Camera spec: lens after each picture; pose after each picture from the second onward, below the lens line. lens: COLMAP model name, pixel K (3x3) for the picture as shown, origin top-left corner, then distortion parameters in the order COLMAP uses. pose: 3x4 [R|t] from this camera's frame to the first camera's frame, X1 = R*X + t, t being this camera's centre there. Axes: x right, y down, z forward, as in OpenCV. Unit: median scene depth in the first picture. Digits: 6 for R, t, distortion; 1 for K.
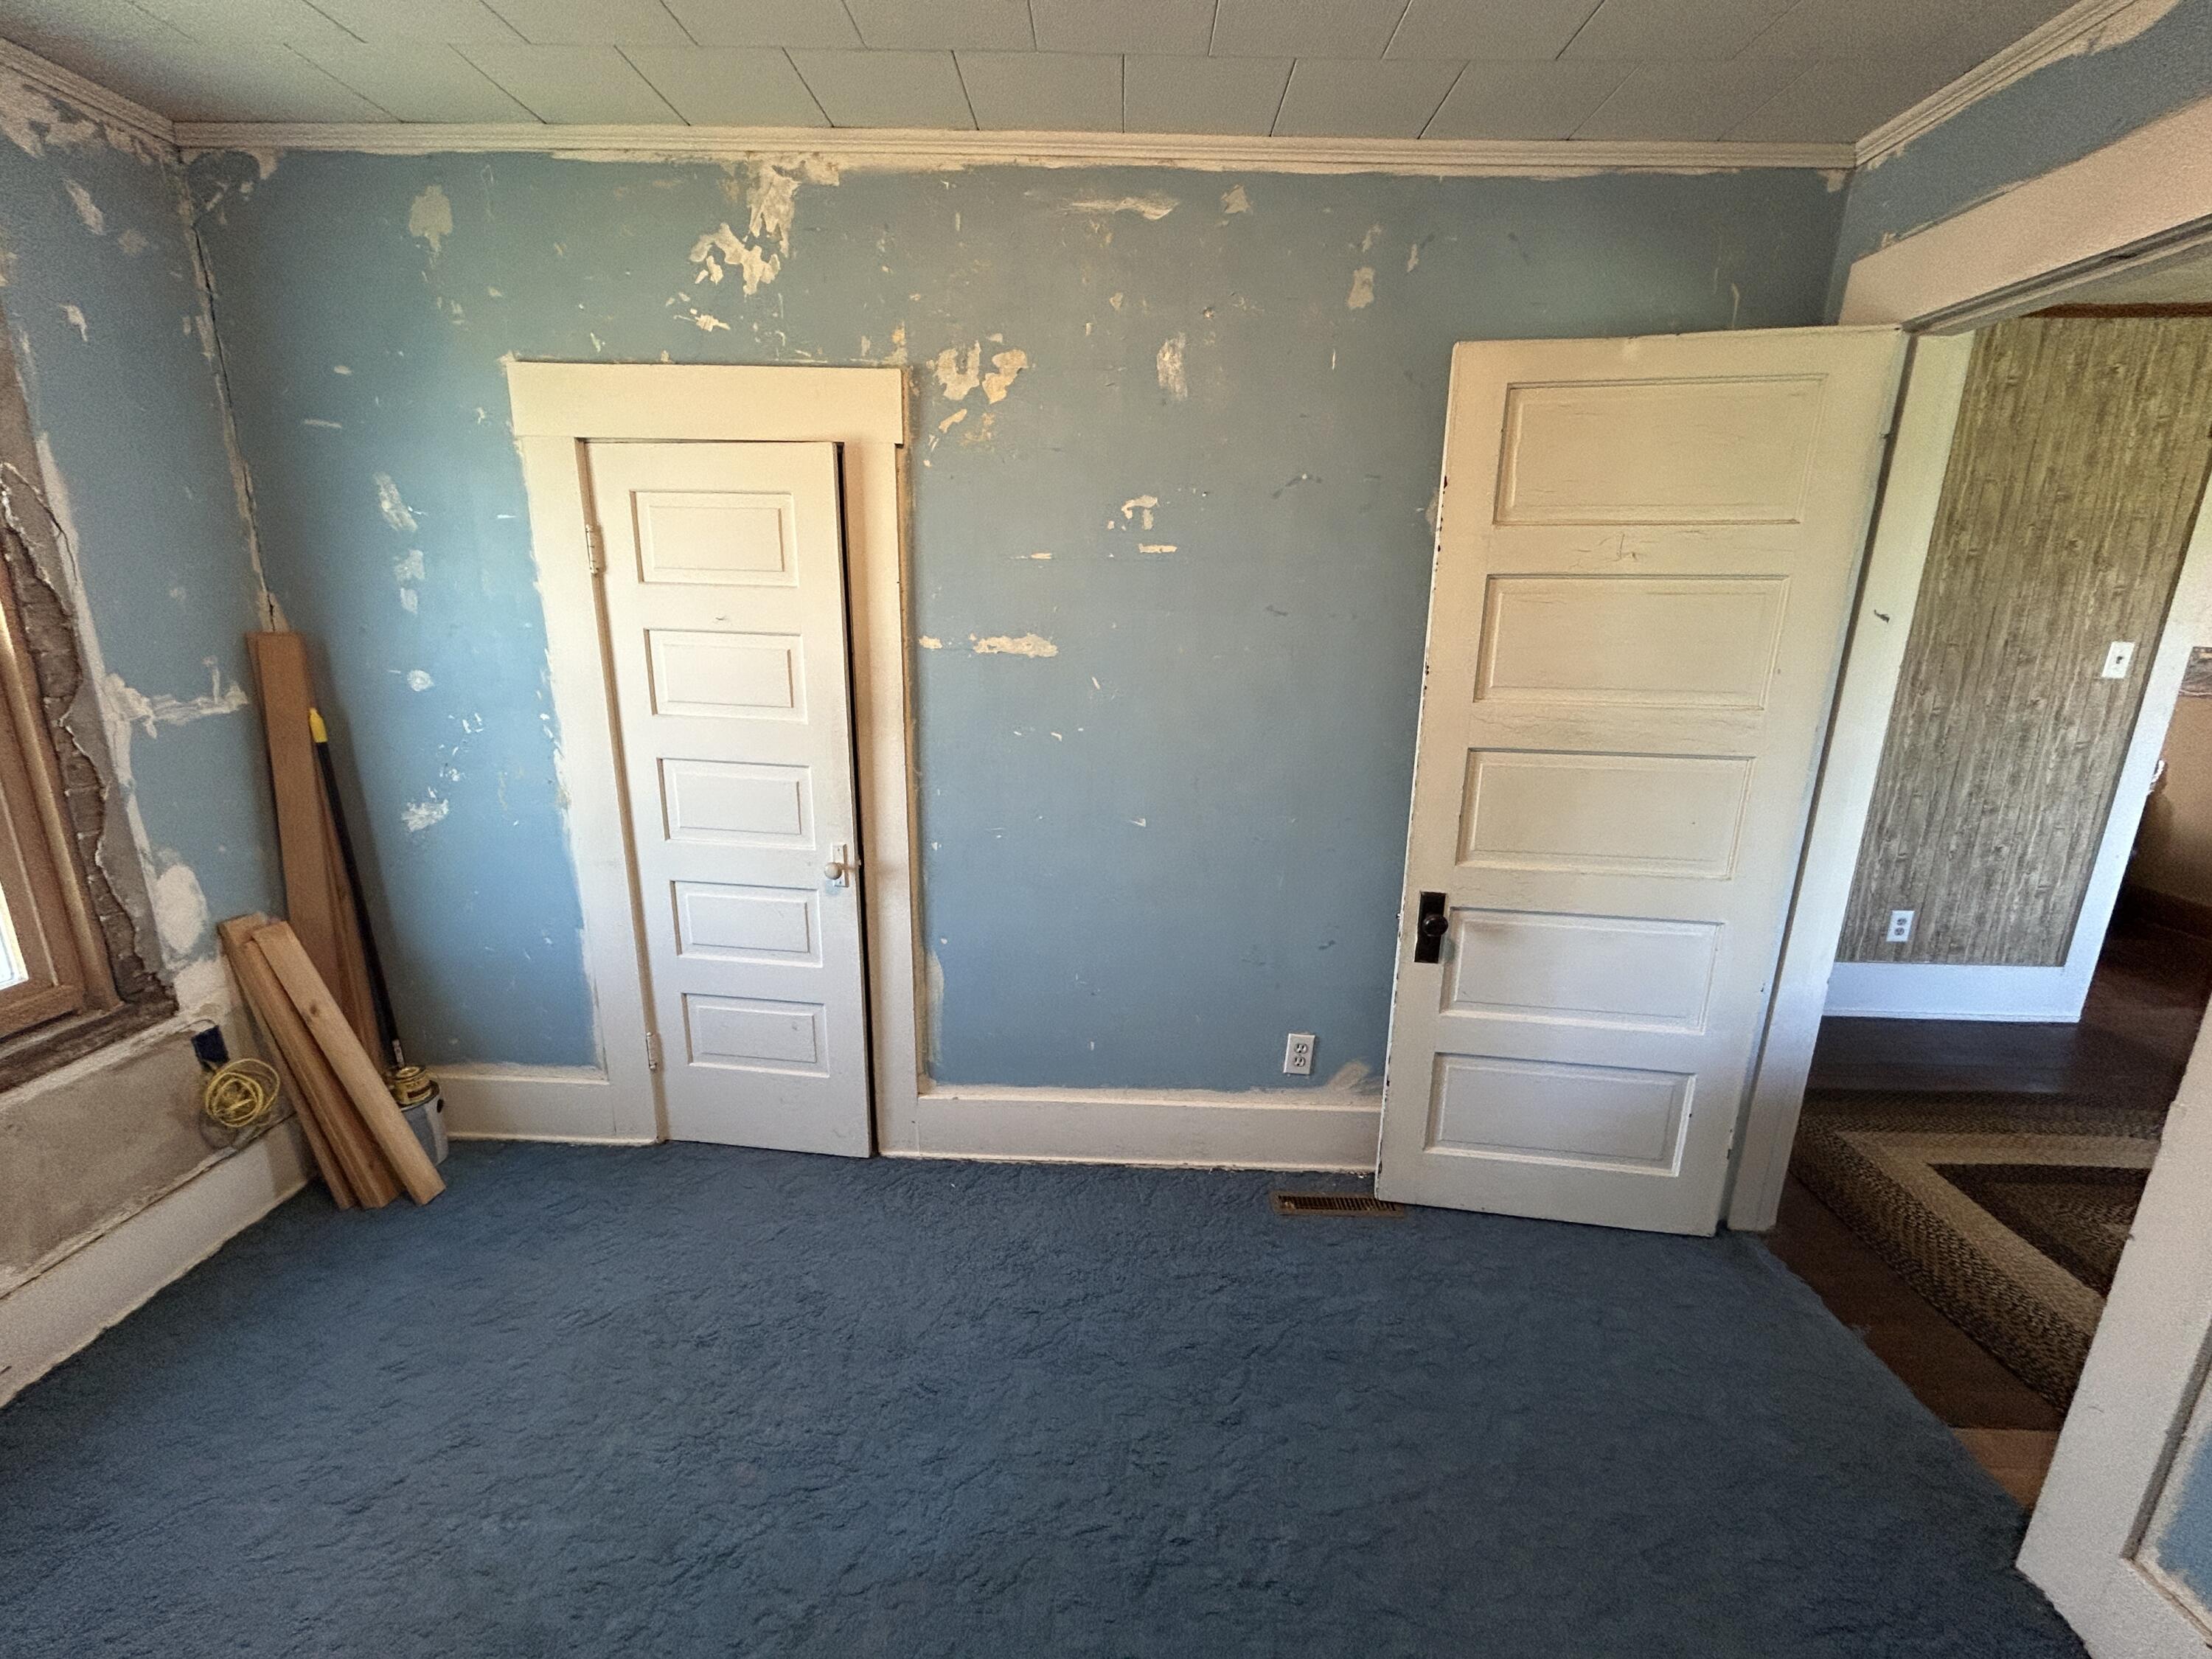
lens RADIAL K [[897.0, 0, 1096.3], [0, 897.0, 824.5], [0, 0, 1]] dist [-0.002261, 0.000725]
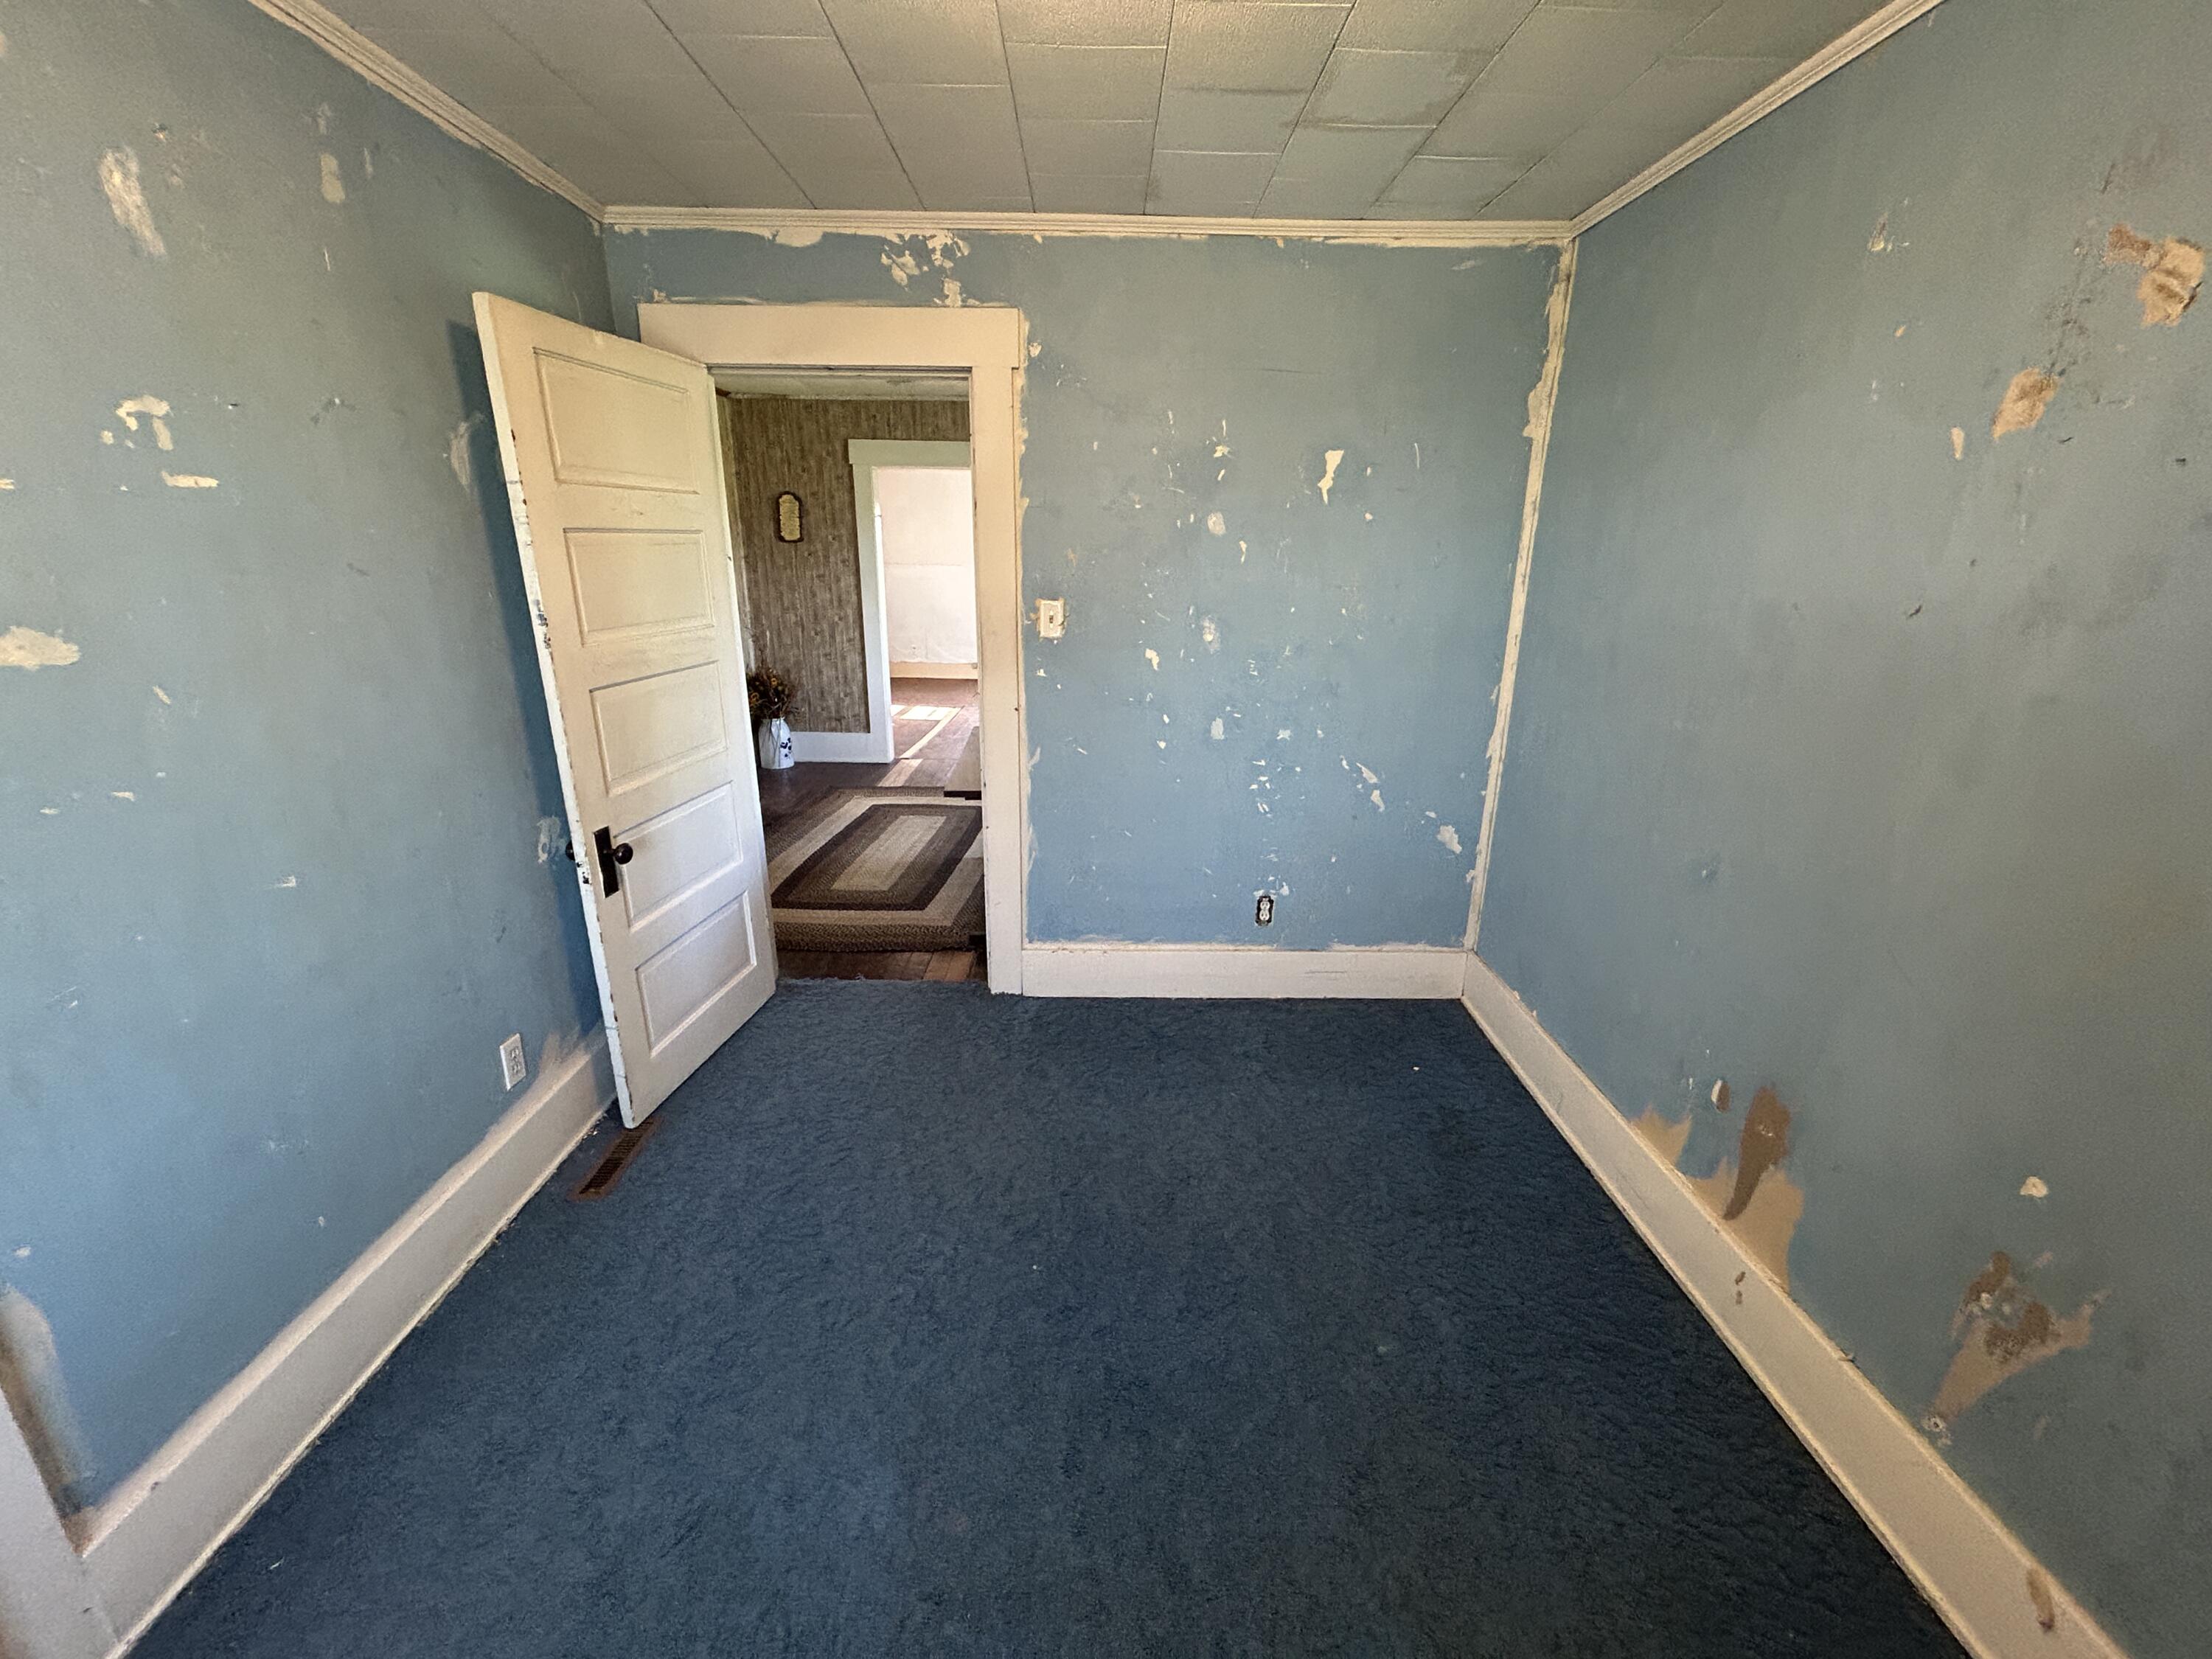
lens RADIAL K [[897.0, 0, 1116.1], [0, 897.0, 821.1], [0, 0, 1]] dist [-0.002261, 0.000725]
pose [[-0.037553, -0.304609, 0.951737, -0.676462], [0.229732, 0.924267, 0.304881, -0.120538], [-0.972529, 0.230094, 0.035270, 0.369924]]
